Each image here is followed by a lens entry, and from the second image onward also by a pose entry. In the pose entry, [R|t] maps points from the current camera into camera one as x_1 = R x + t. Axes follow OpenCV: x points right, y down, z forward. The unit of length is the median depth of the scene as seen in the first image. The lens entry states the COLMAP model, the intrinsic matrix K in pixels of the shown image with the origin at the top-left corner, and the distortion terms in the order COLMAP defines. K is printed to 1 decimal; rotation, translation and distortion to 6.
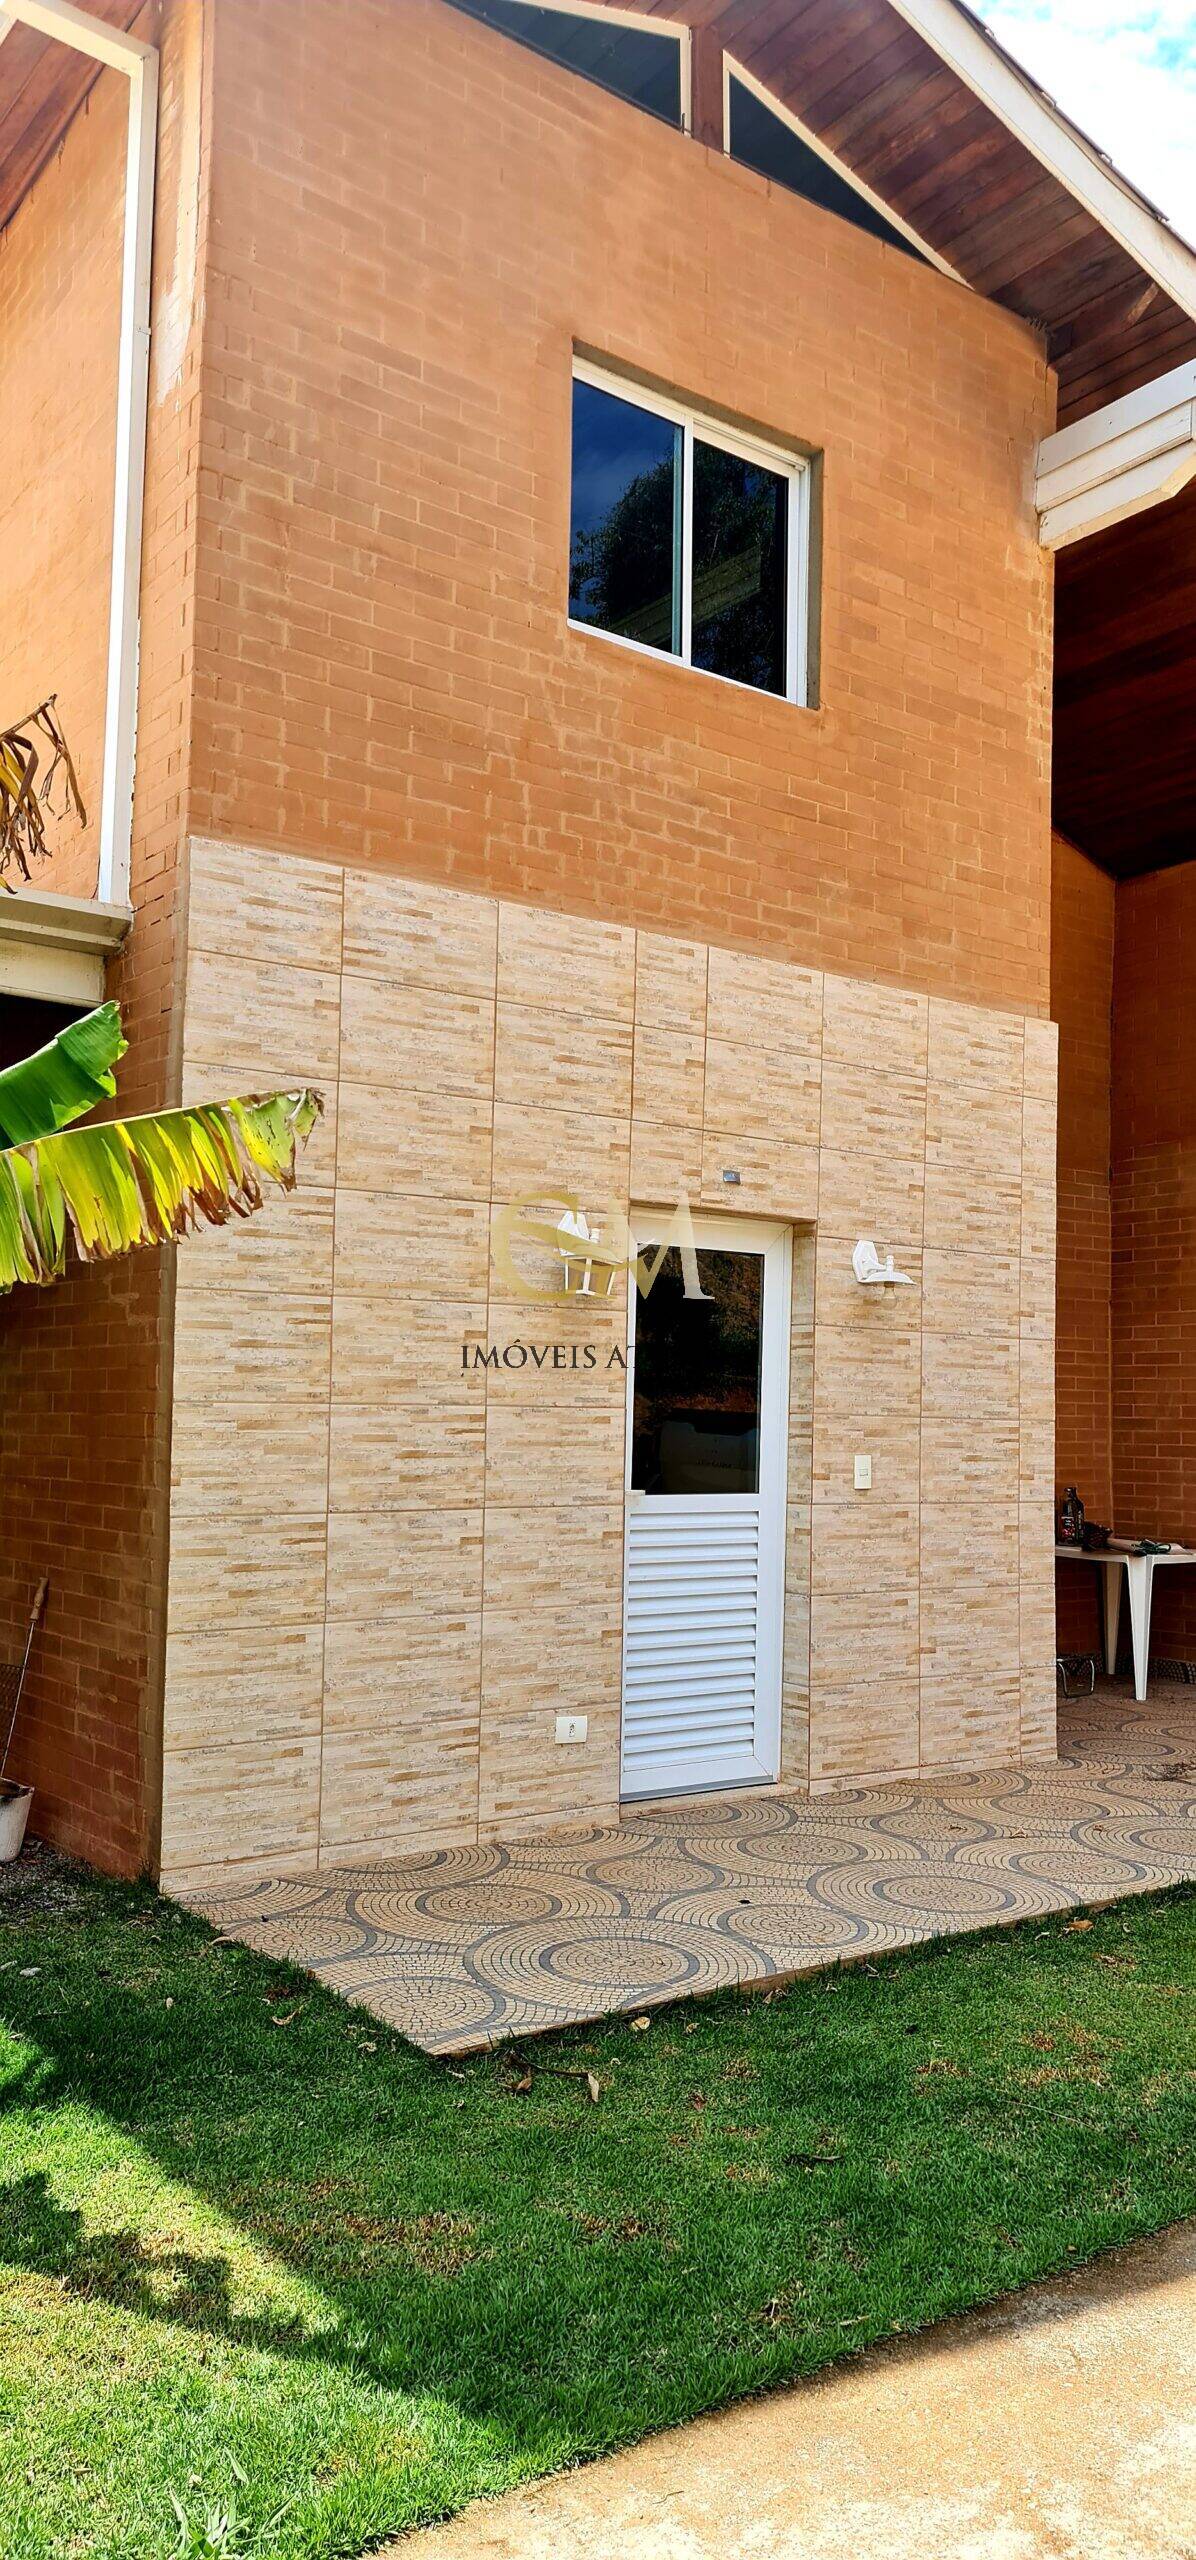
lens RADIAL K [[1825.9, 0, 606.4], [0, 1825.9, 1282.2], [0, 0, 1]] dist [0.010392, 0.000959]
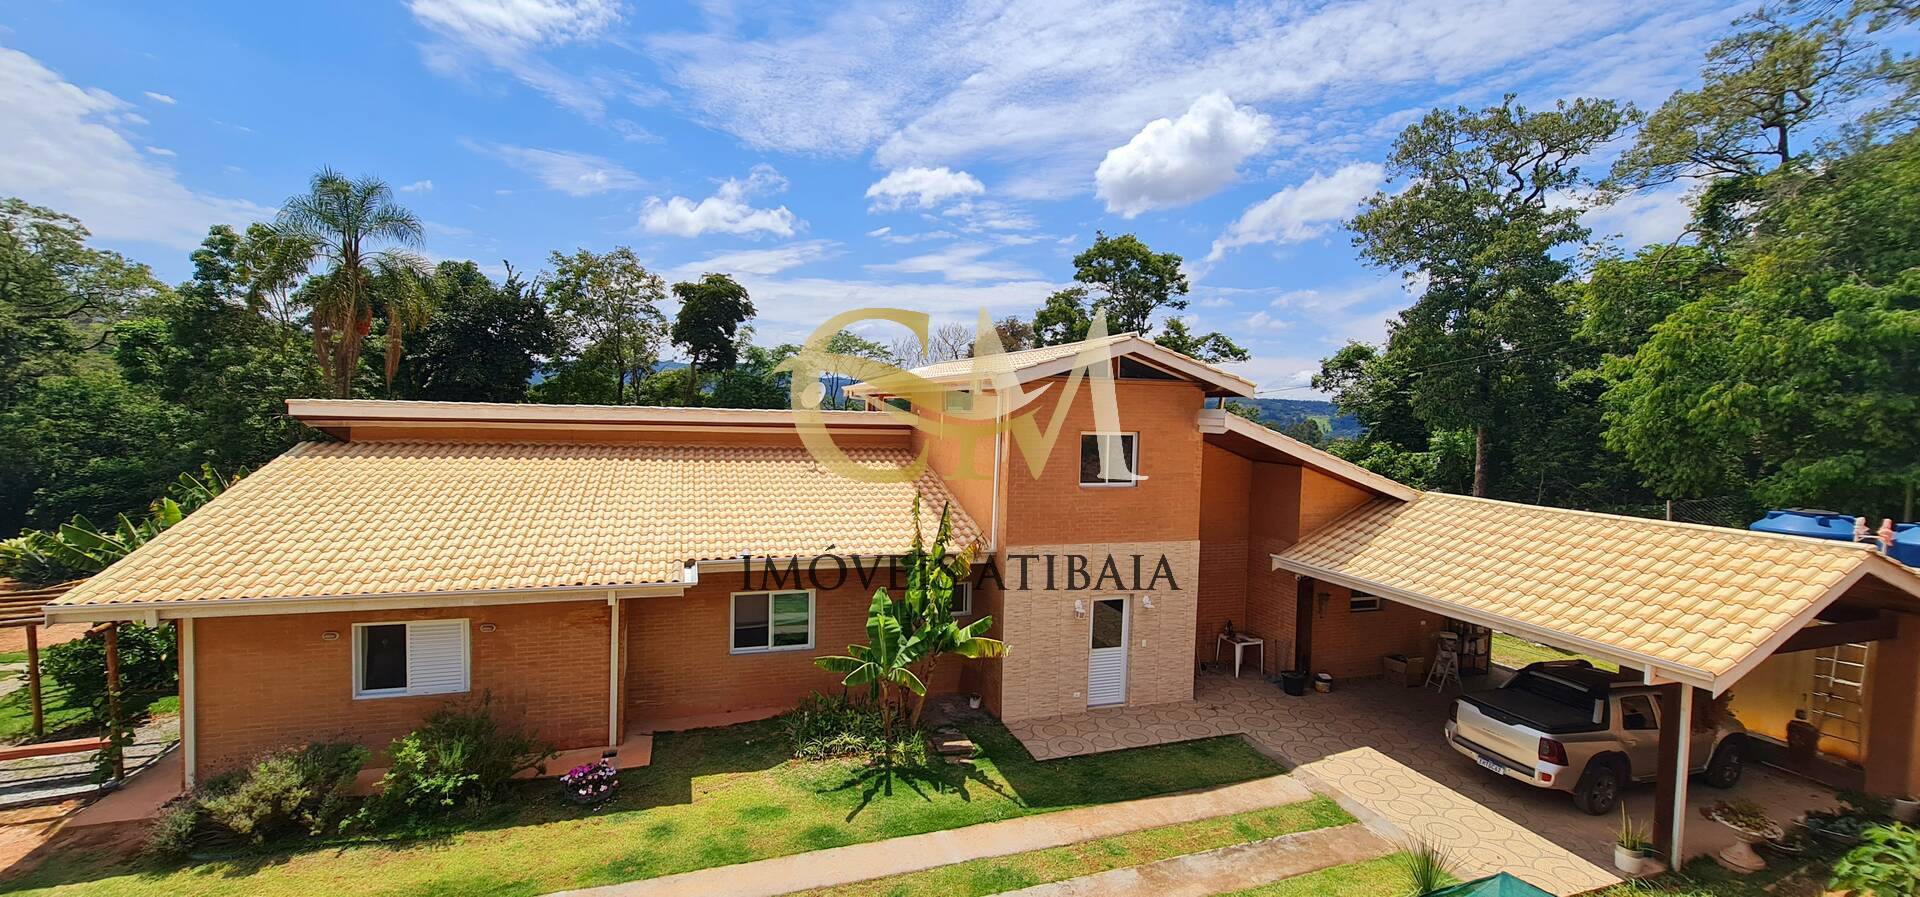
lens RADIAL K [[771.6, 0, 957.2], [0, 771.6, 444.6], [0, 0, 1]] dist [0.004513, 0.000070]
pose [[0.948529, 0.026294, -0.315596, 0.330348], [0.009001, 0.993906, 0.109859, -0.707942], [0.316561, -0.107046, 0.942513, -1.125088]]
